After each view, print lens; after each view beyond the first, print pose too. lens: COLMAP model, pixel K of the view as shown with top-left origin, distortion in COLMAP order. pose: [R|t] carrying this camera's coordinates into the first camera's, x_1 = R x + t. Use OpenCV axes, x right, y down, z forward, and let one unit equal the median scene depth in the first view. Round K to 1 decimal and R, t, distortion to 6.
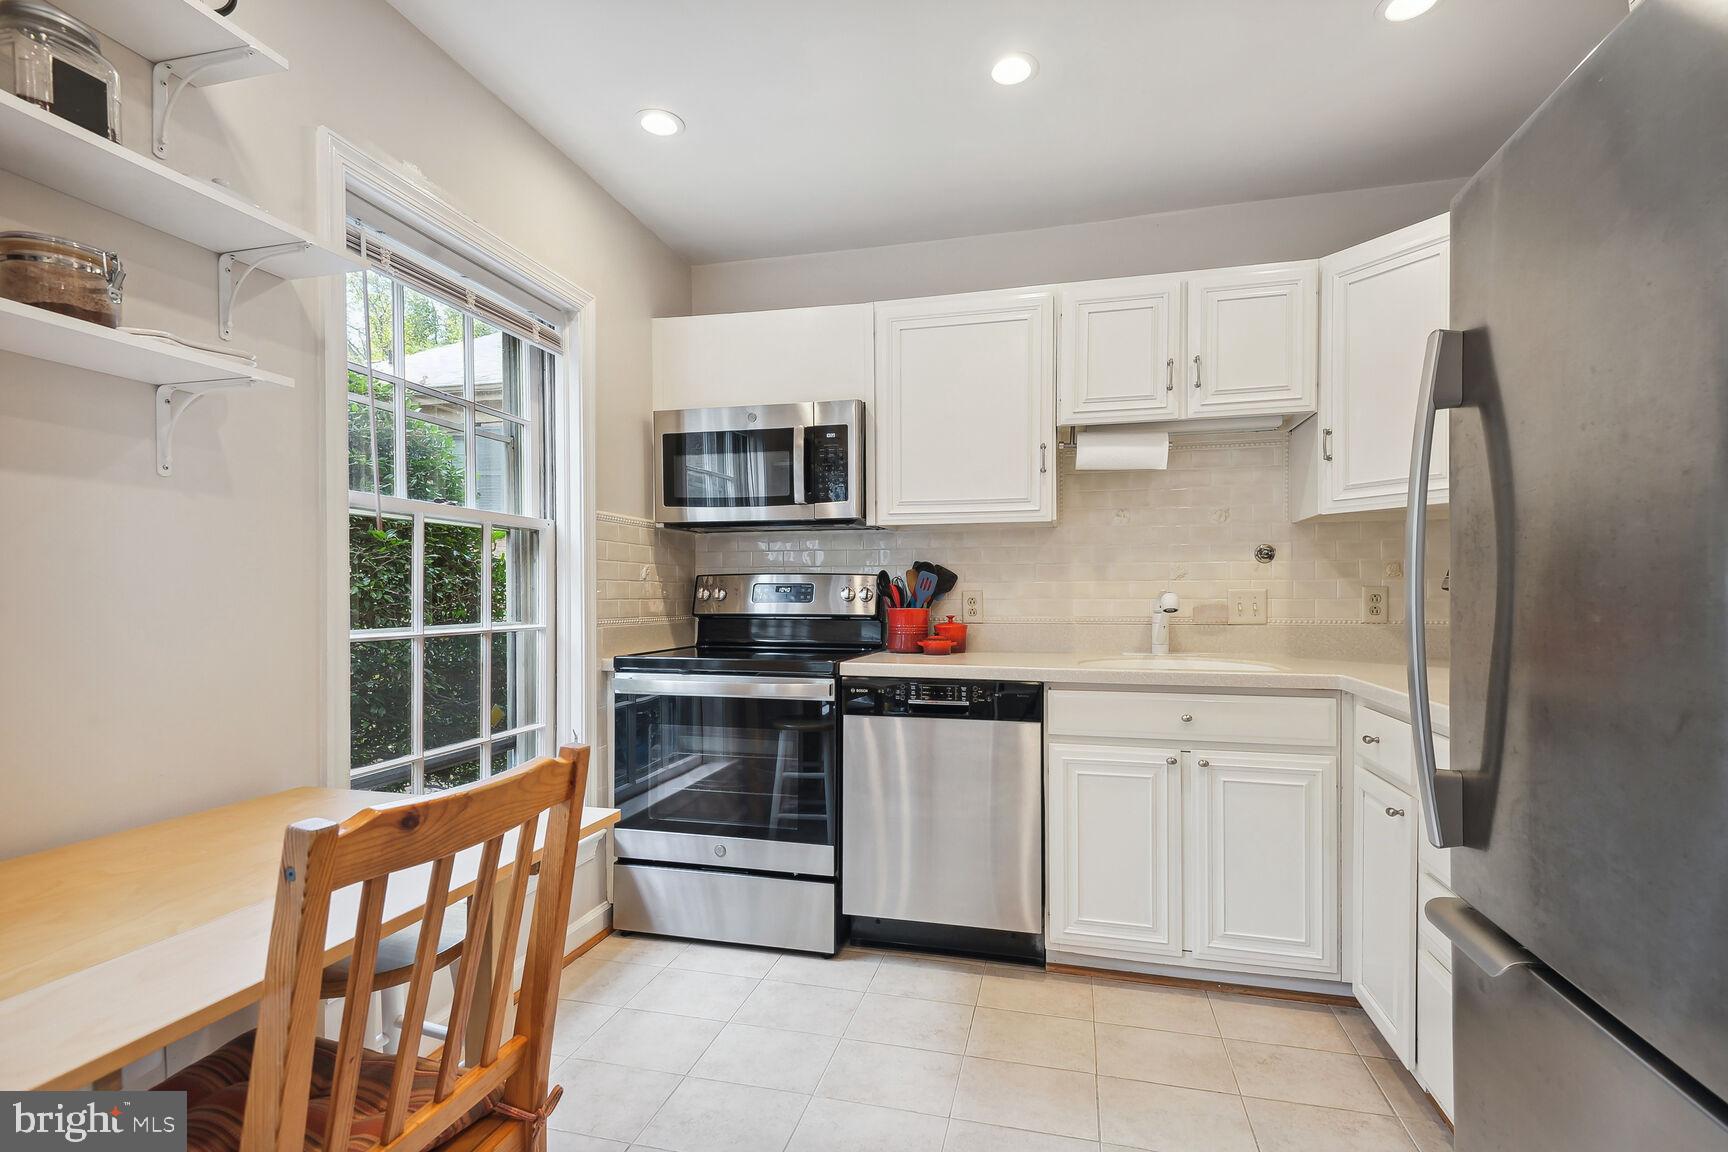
lens RADIAL K [[777.3, 0, 864.4], [0, 777.3, 596.6], [0, 0, 1]] dist [-0.000060, -0.000559]
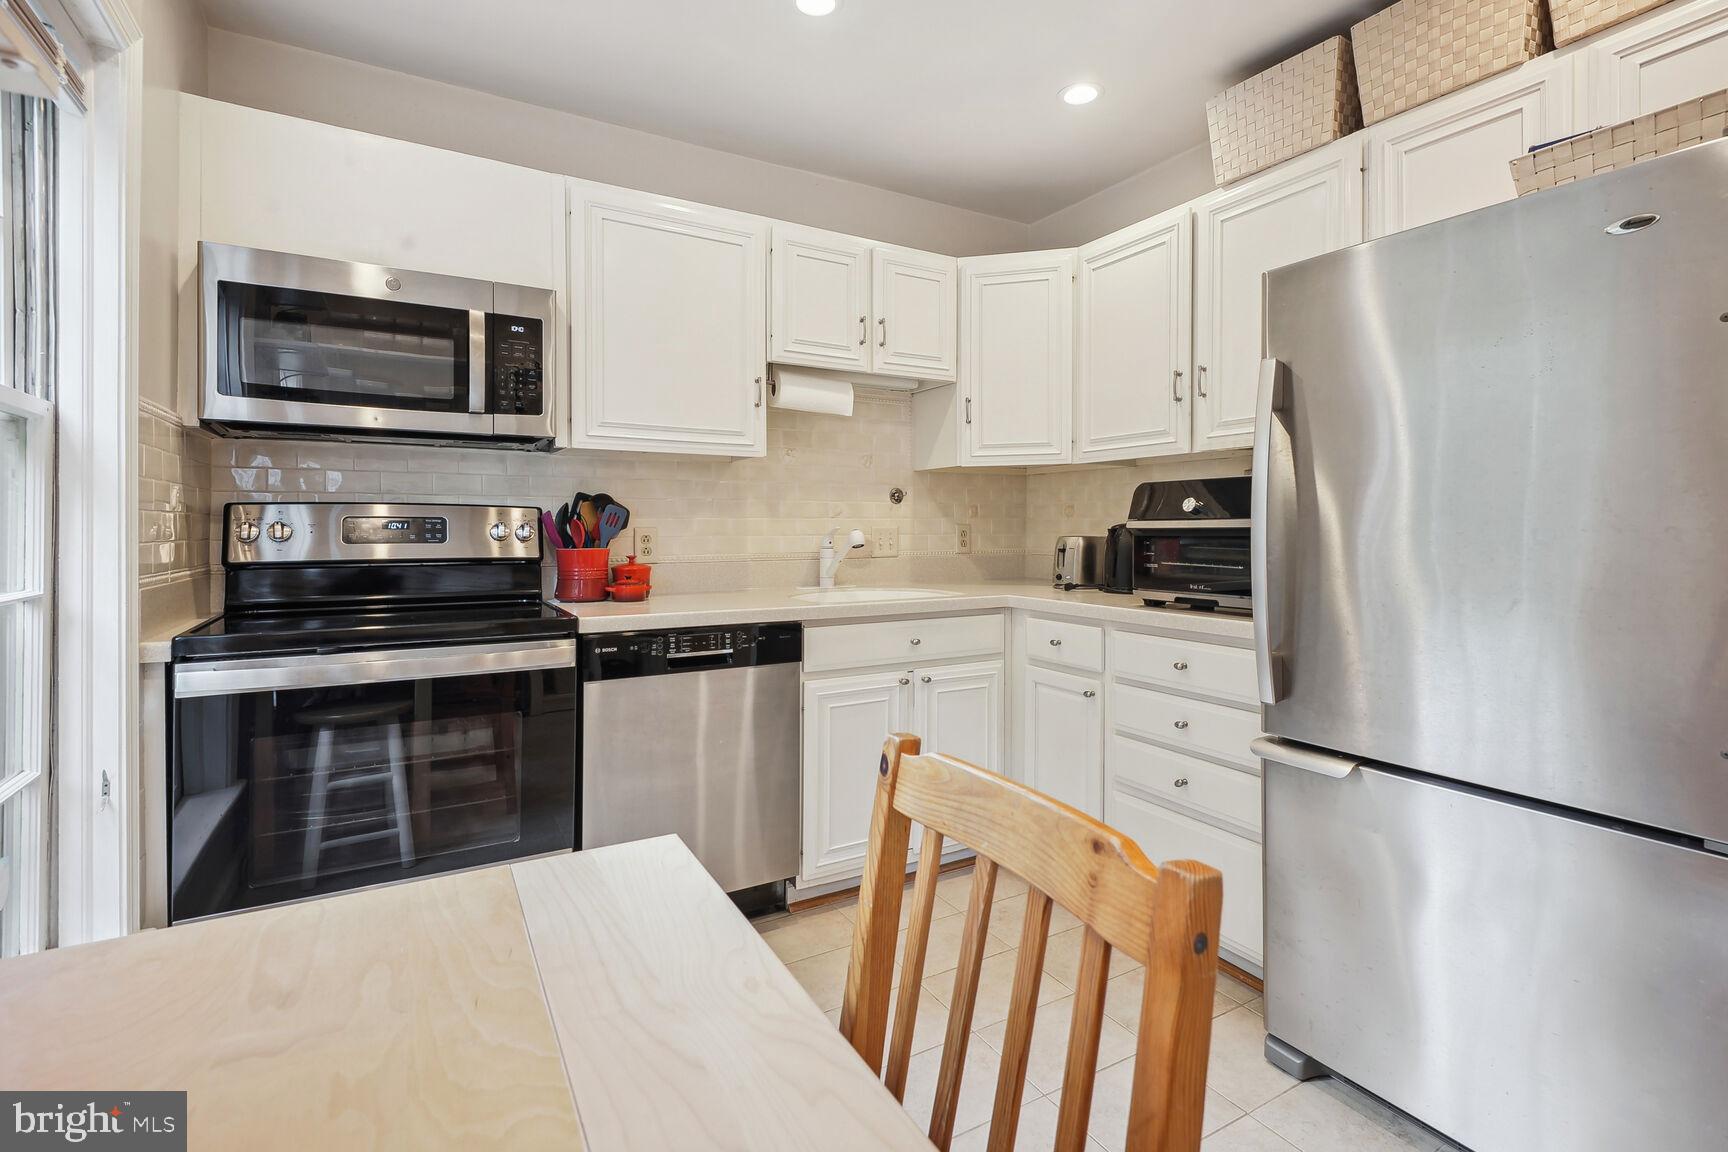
lens RADIAL K [[802.9, 0, 869.3], [0, 802.9, 527.2], [0, 0, 1]] dist [-0.001294, -0.000323]
pose [[0.705505, -0.000101, 0.708705, -0.384521], [0.001123, 0.999999, -0.000976, -0.007475], [-0.708704, 0.001485, 0.705504, 0.188762]]
